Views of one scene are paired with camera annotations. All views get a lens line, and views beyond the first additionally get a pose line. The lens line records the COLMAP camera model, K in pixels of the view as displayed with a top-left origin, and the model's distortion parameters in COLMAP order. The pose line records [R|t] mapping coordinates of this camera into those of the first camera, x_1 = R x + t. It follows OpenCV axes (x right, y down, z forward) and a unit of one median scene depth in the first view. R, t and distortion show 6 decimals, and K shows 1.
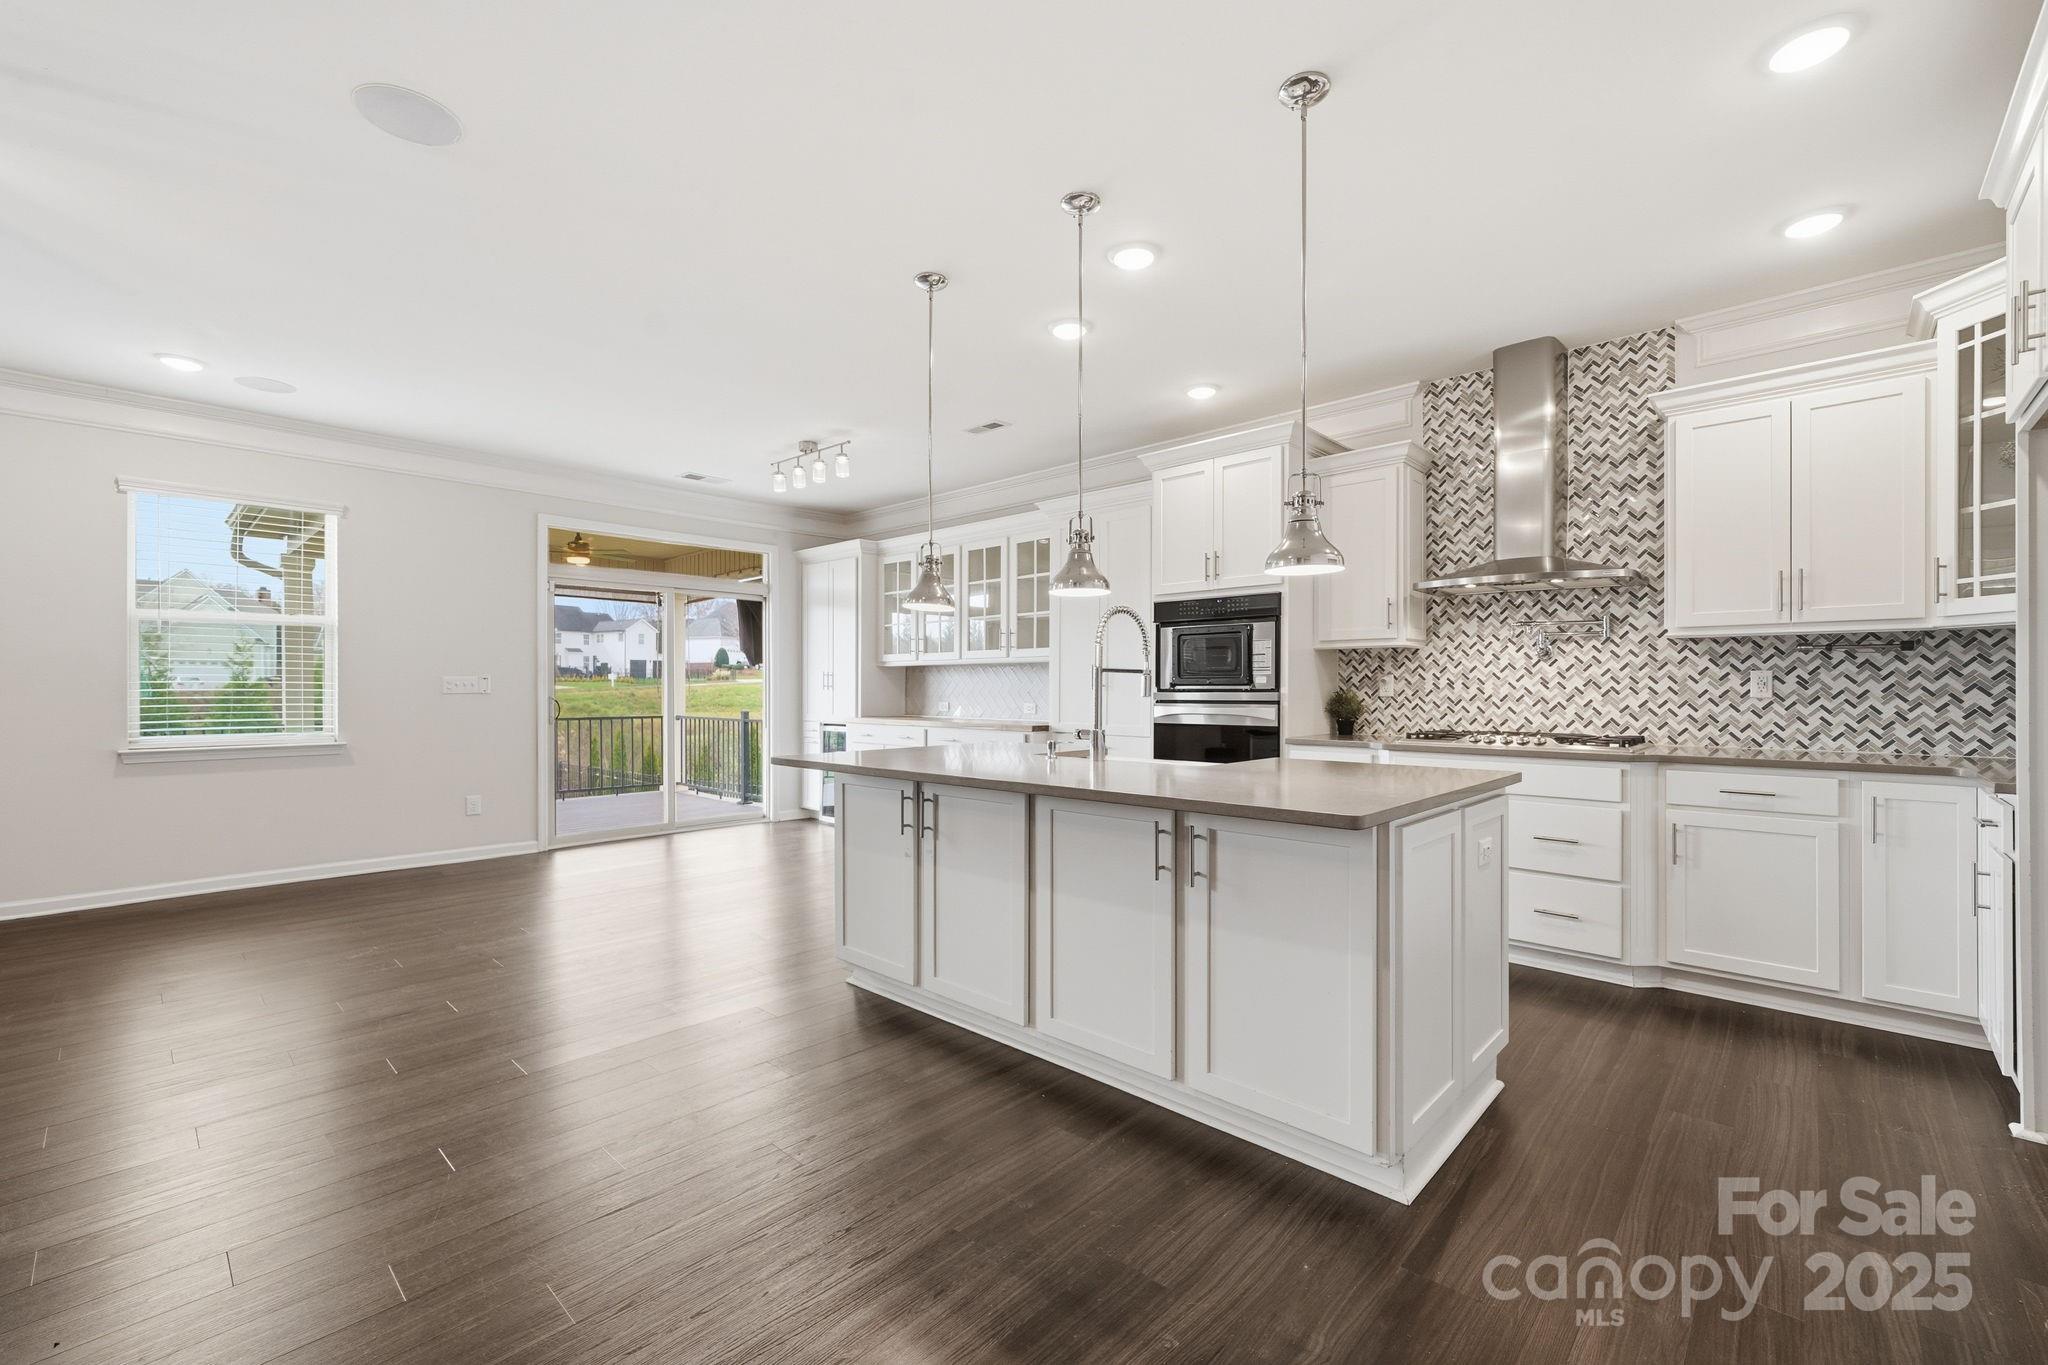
lens RADIAL K [[860.8, 0, 1035.2], [0, 860.8, 683.9], [0, 0, 1]] dist [0.000542, 0.002653]
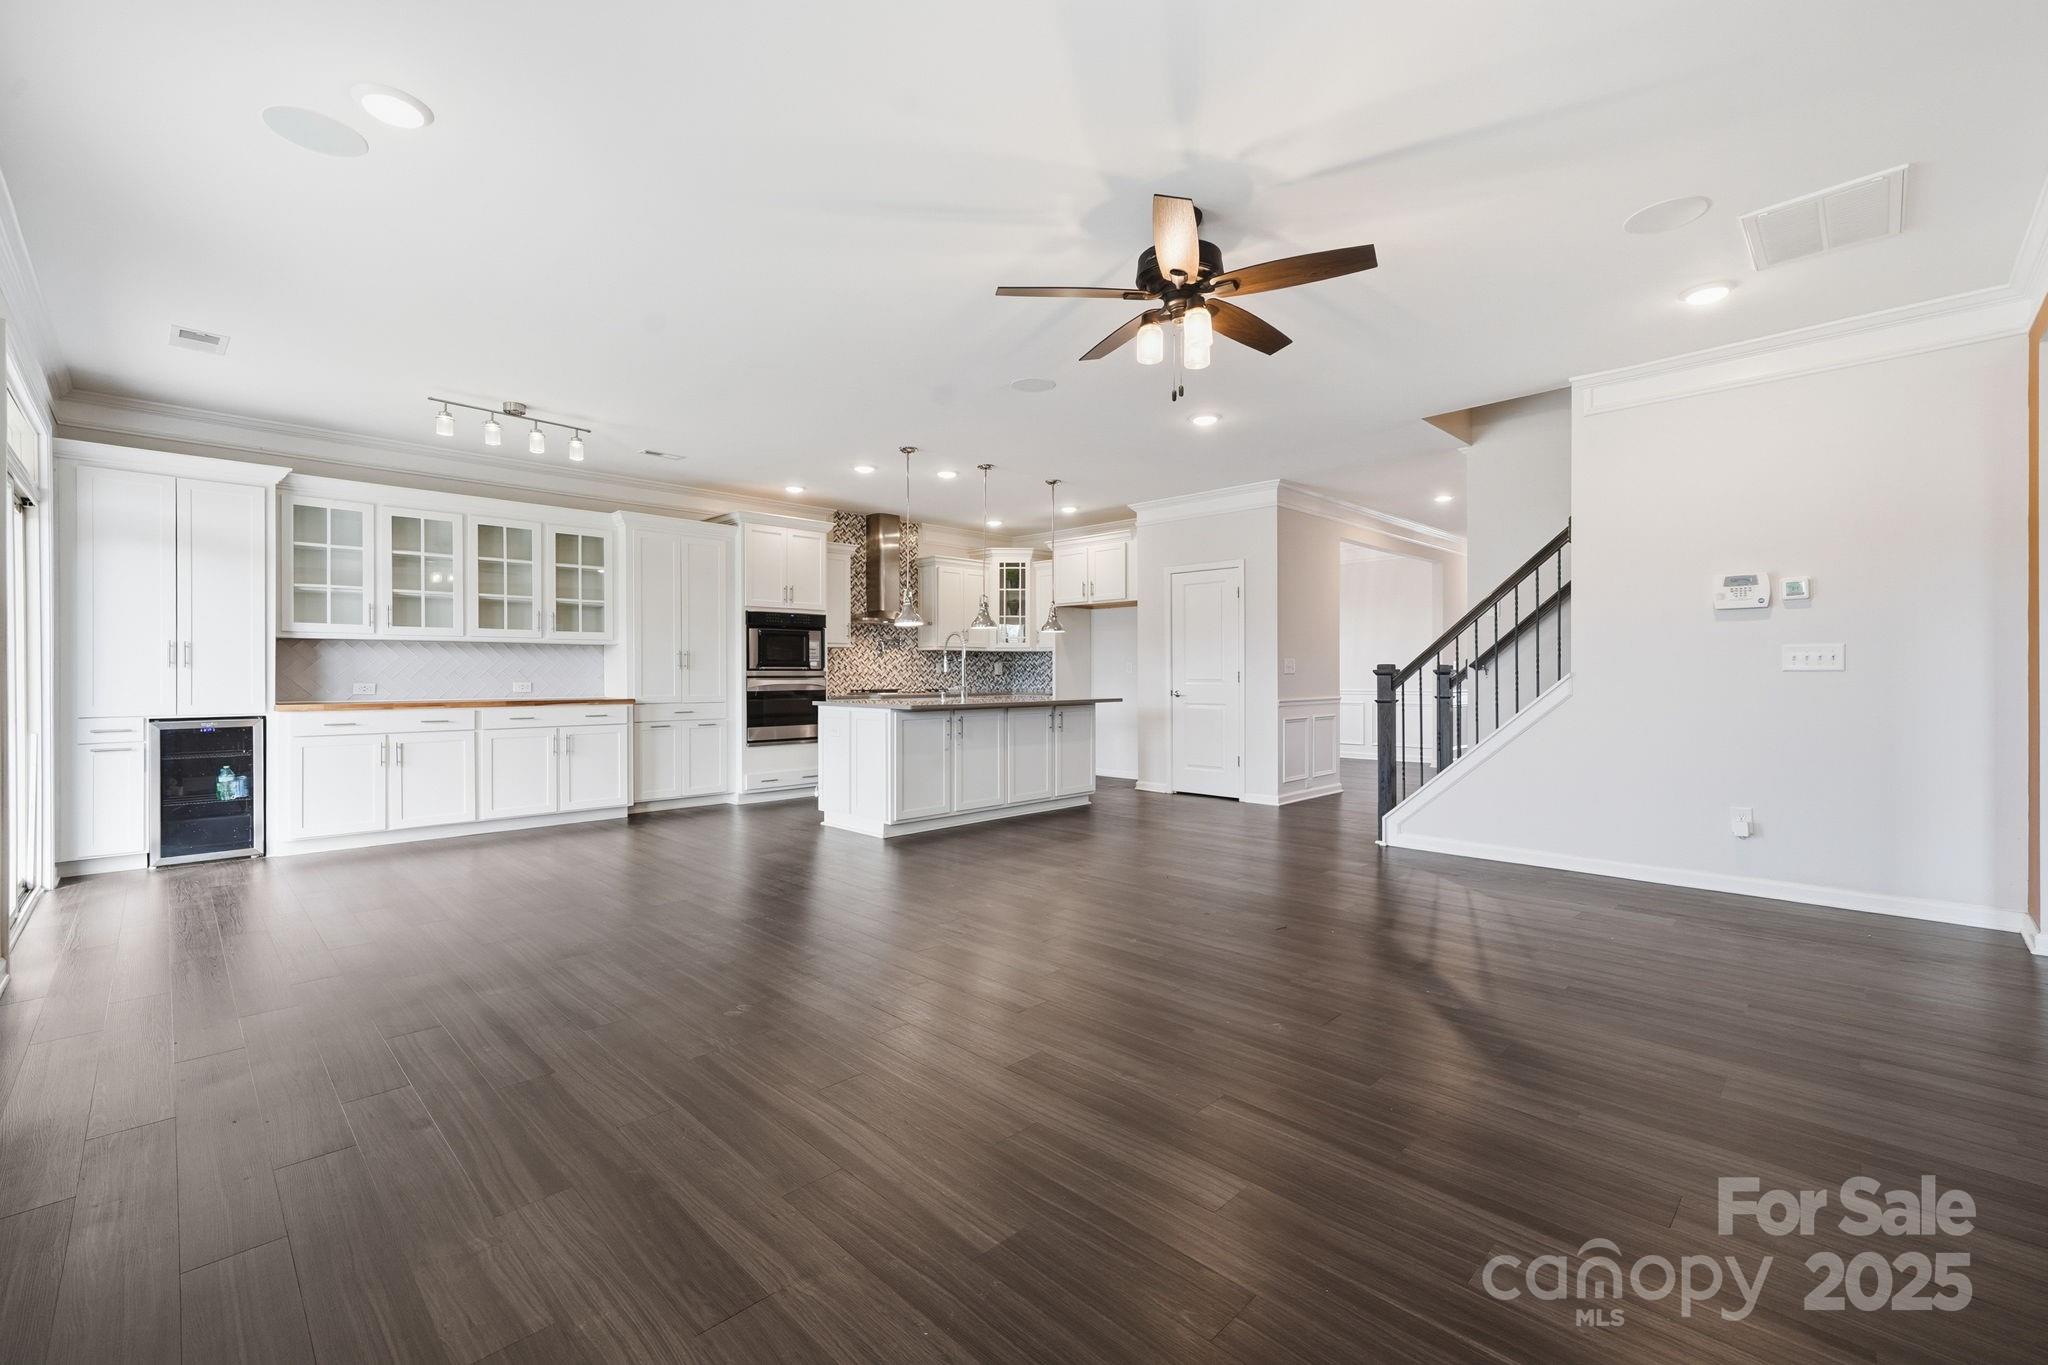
lens RADIAL K [[860.8, 0, 1028.3], [0, 860.8, 680.3], [0, 0, 1]] dist [0.000542, 0.002653]
pose [[0.034998, -0.006636, 0.999365, -1.500675], [-0.004822, 0.999965, 0.006808, 0.015360], [-0.999376, -0.005057, 0.034965, 0.511718]]
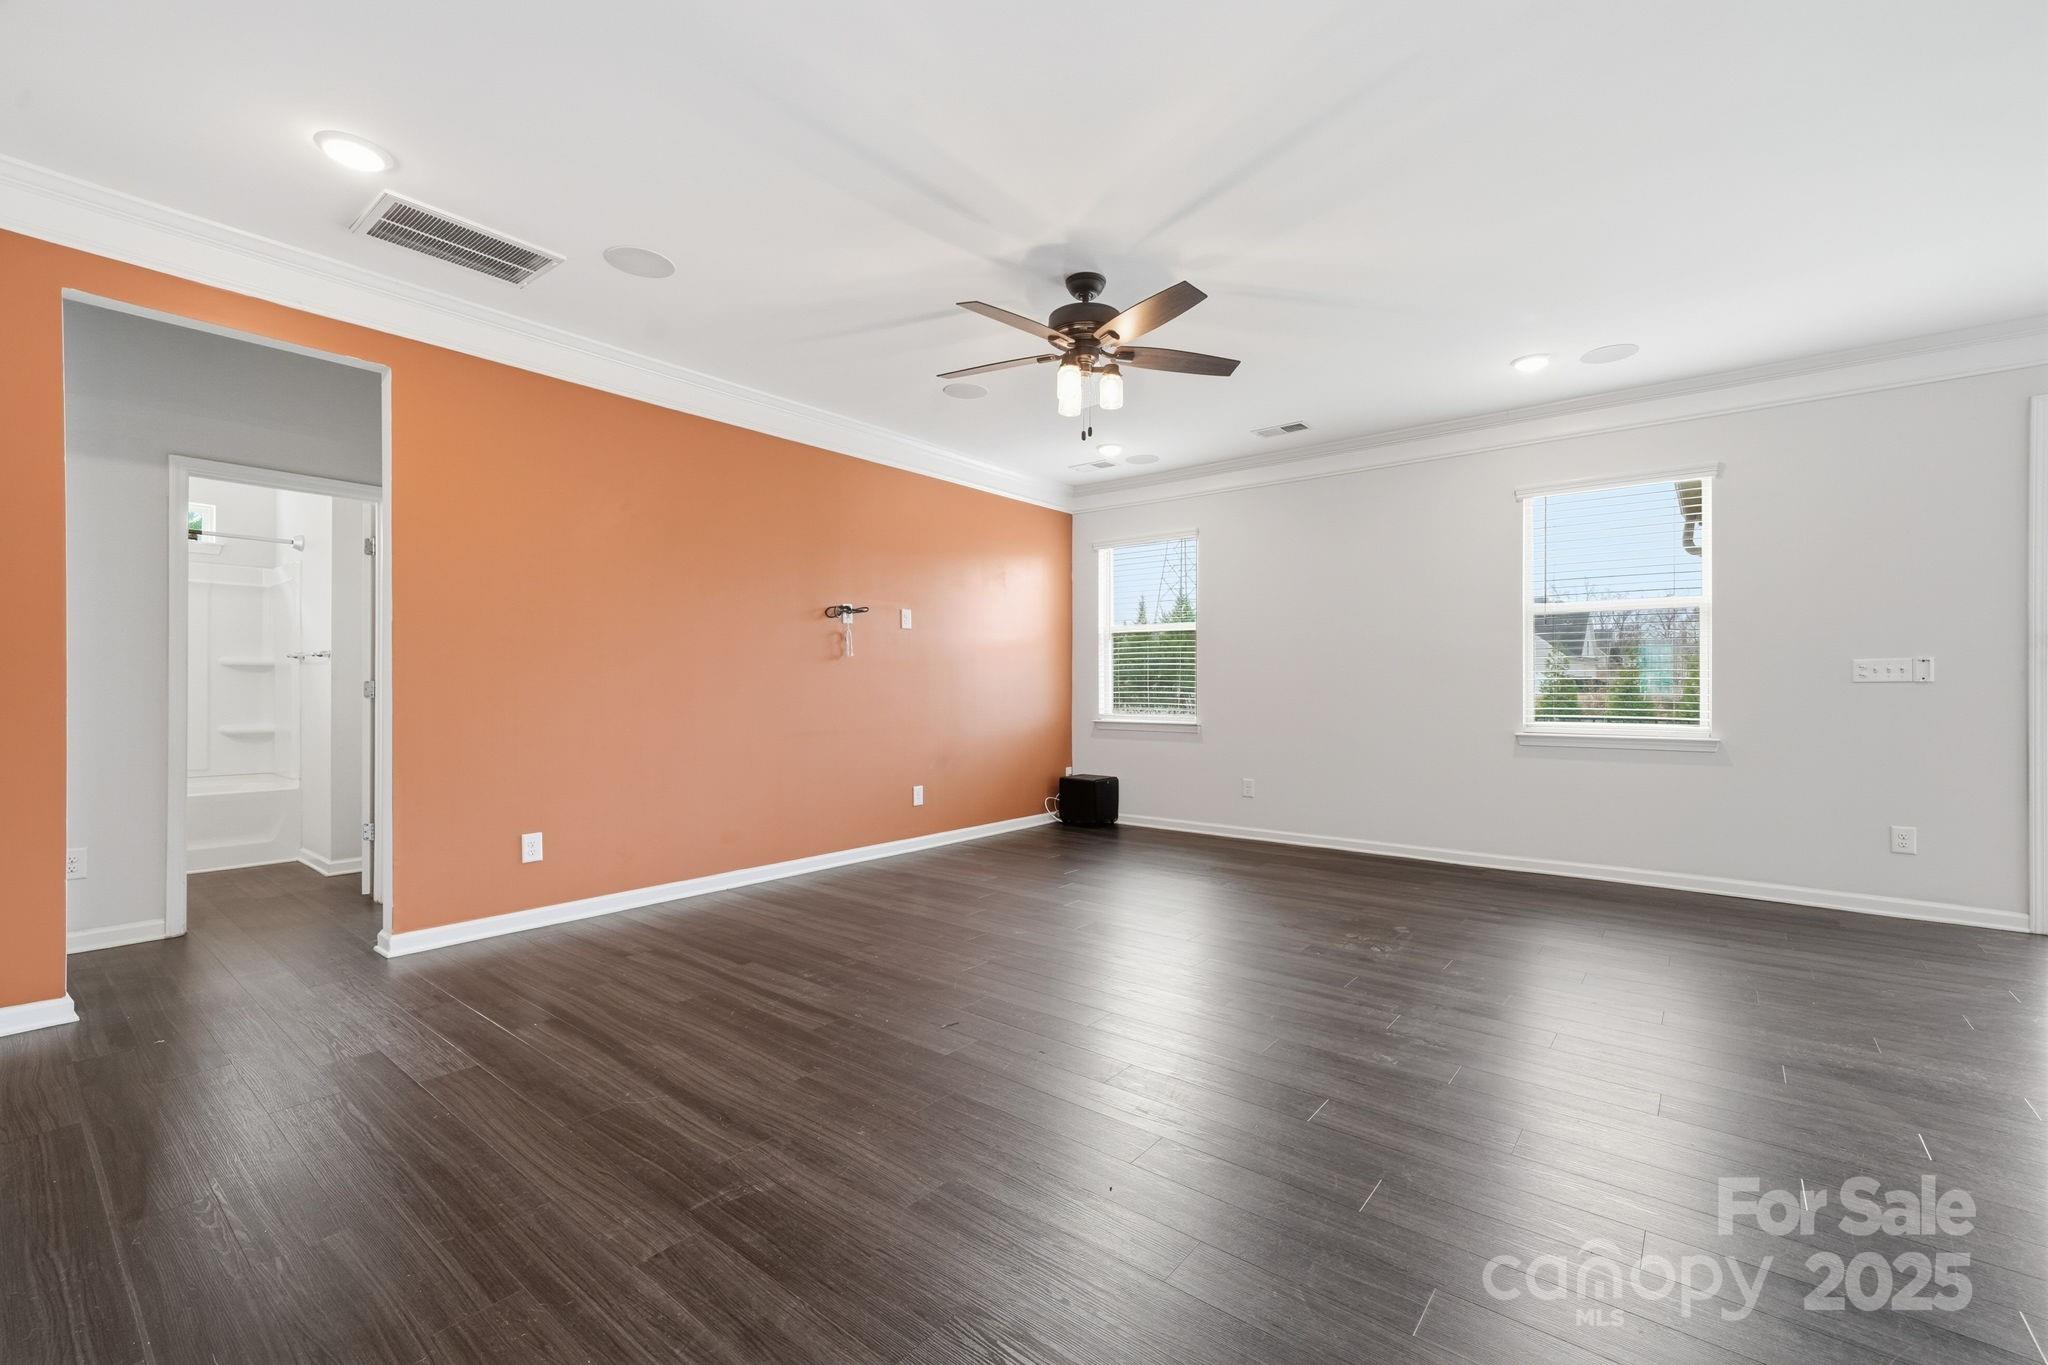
lens RADIAL K [[860.8, 0, 1041.7], [0, 860.8, 691.9], [0, 0, 1]] dist [0.000542, 0.002653]
pose [[0.078567, 0.006215, -0.996889, 0.002017], [0.005333, 0.999964, 0.006655, 0.014051], [0.996895, -0.005839, 0.078531, 0.312025]]
